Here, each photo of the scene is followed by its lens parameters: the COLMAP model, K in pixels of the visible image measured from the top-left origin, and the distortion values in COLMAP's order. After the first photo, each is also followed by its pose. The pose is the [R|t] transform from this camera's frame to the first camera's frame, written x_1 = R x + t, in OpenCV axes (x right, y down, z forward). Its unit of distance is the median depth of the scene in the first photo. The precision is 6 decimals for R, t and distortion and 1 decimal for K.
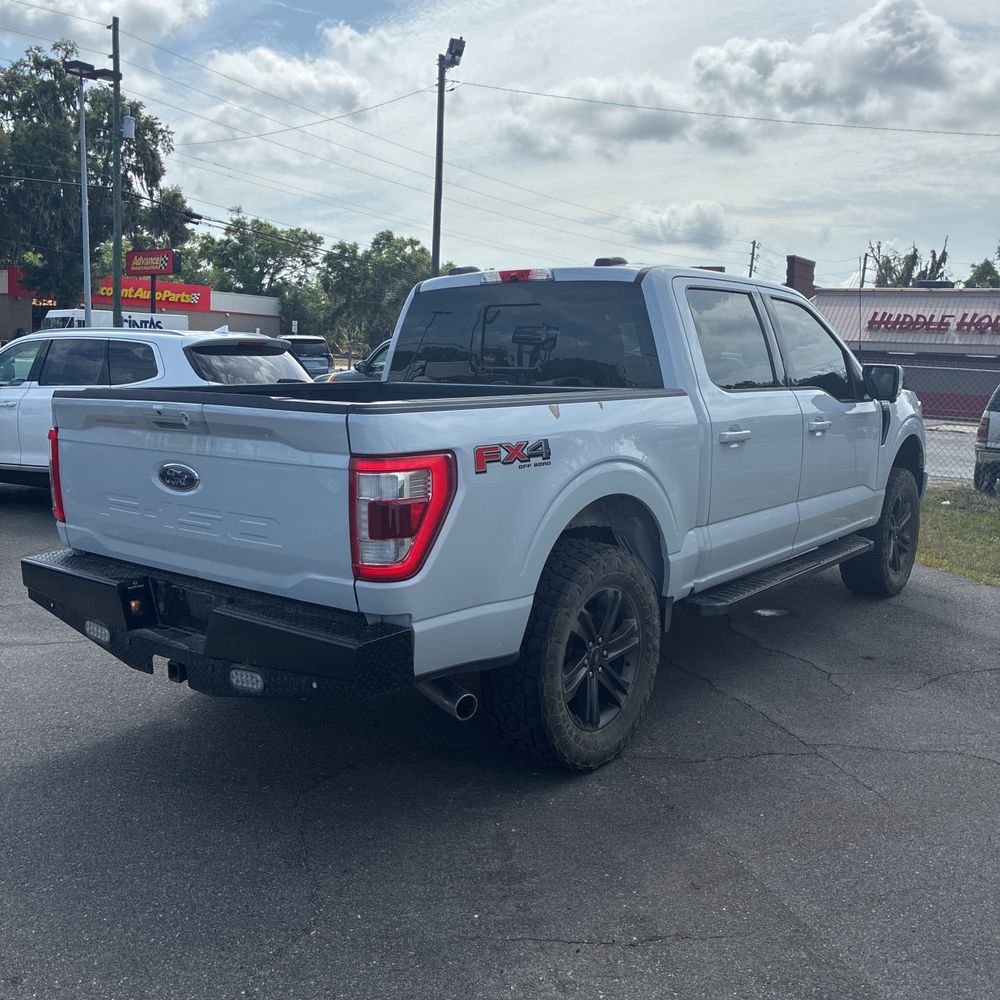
lens RADIAL K [[1011.4, 0, 502.0], [0, 1011.4, 499.9], [0, 0, 1]] dist [0.034159, -0.028881]
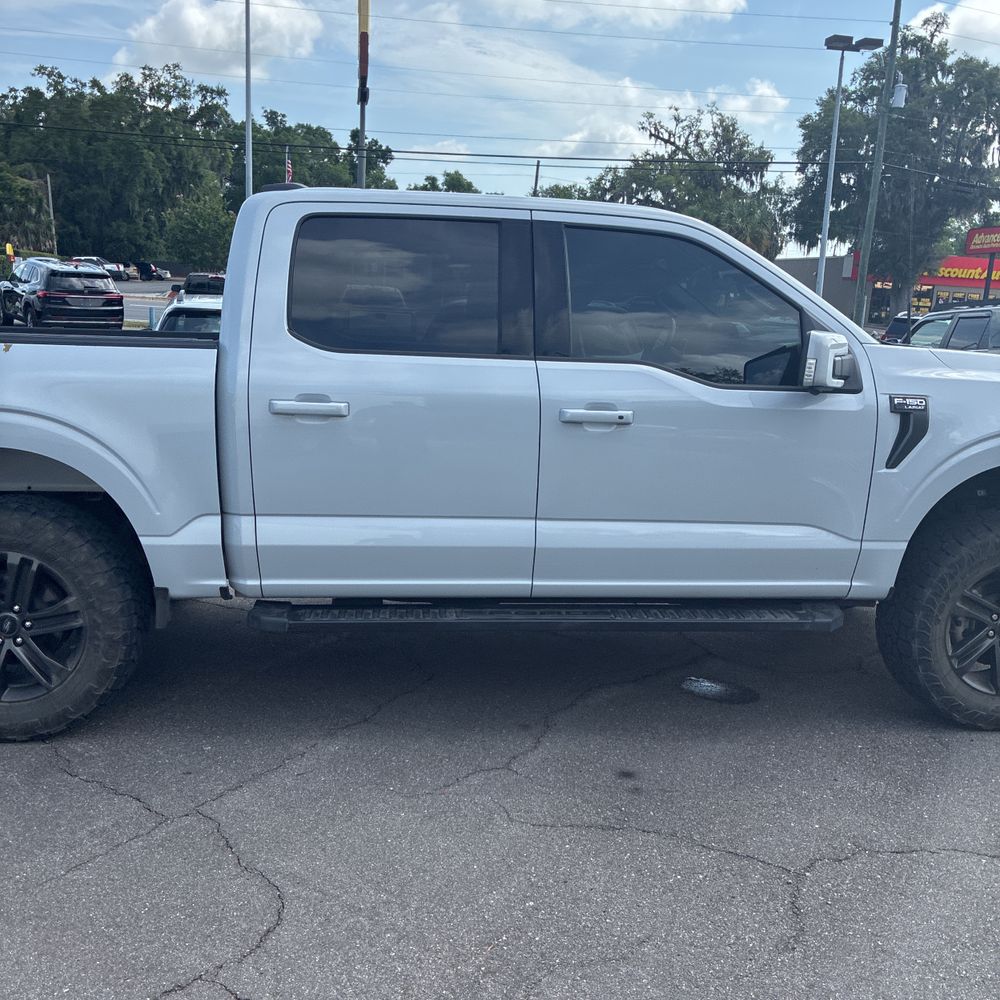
lens RADIAL K [[1027.0, 0, 514.3], [0, 1027.0, 513.7], [0, 0, 1]] dist [0.012126, 0.008042]
pose [[0.695434, 0.144780, -0.703854, 0.748380], [-0.126725, 0.988851, 0.078195, -0.053544], [0.707328, 0.034817, 0.706028, 0.470112]]
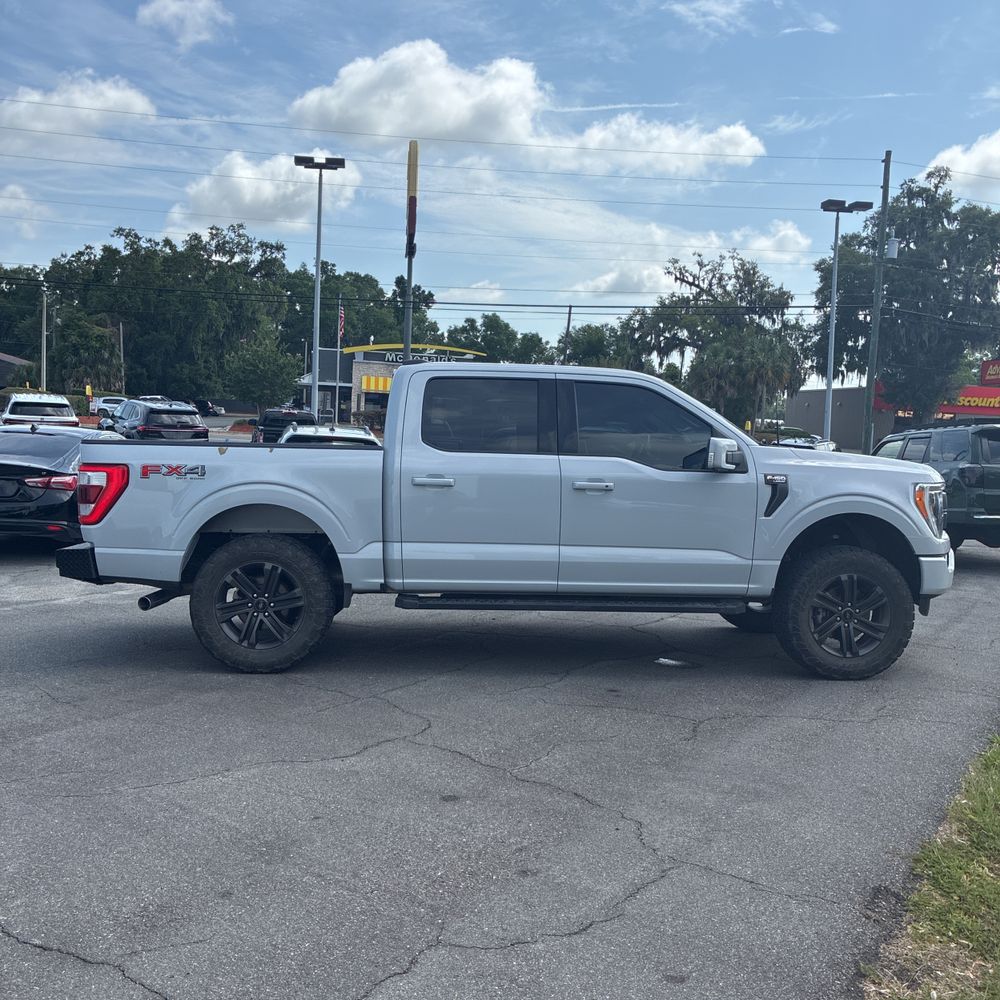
lens RADIAL K [[1027.7, 0, 509.4], [0, 1027.7, 498.5], [0, 0, 1]] dist [0.010296, 0.015292]
pose [[0.666835, 0.040293, -0.744116, 1.120524], [-0.122251, 0.990924, -0.055898, 0.021187], [0.735110, 0.128243, 0.665708, 0.122897]]
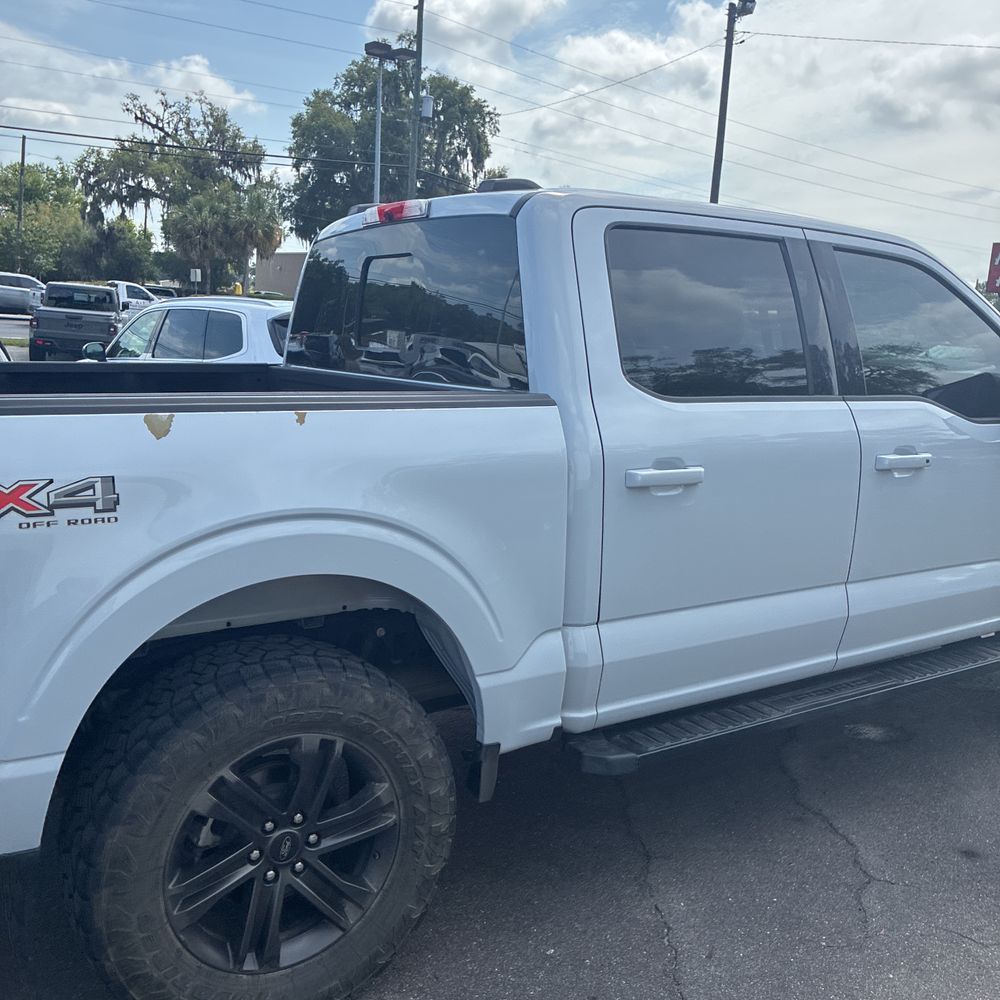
lens RADIAL K [[1018.5, 0, 495.0], [0, 1018.5, 495.5], [0, 0, 1]] dist [0.007470, 0.026466]
pose [[0.947336, 0.073325, -0.311734, 0.267169], [-0.069308, 0.997307, 0.023962, -0.049375], [0.312651, -0.001095, 0.949867, 0.339636]]
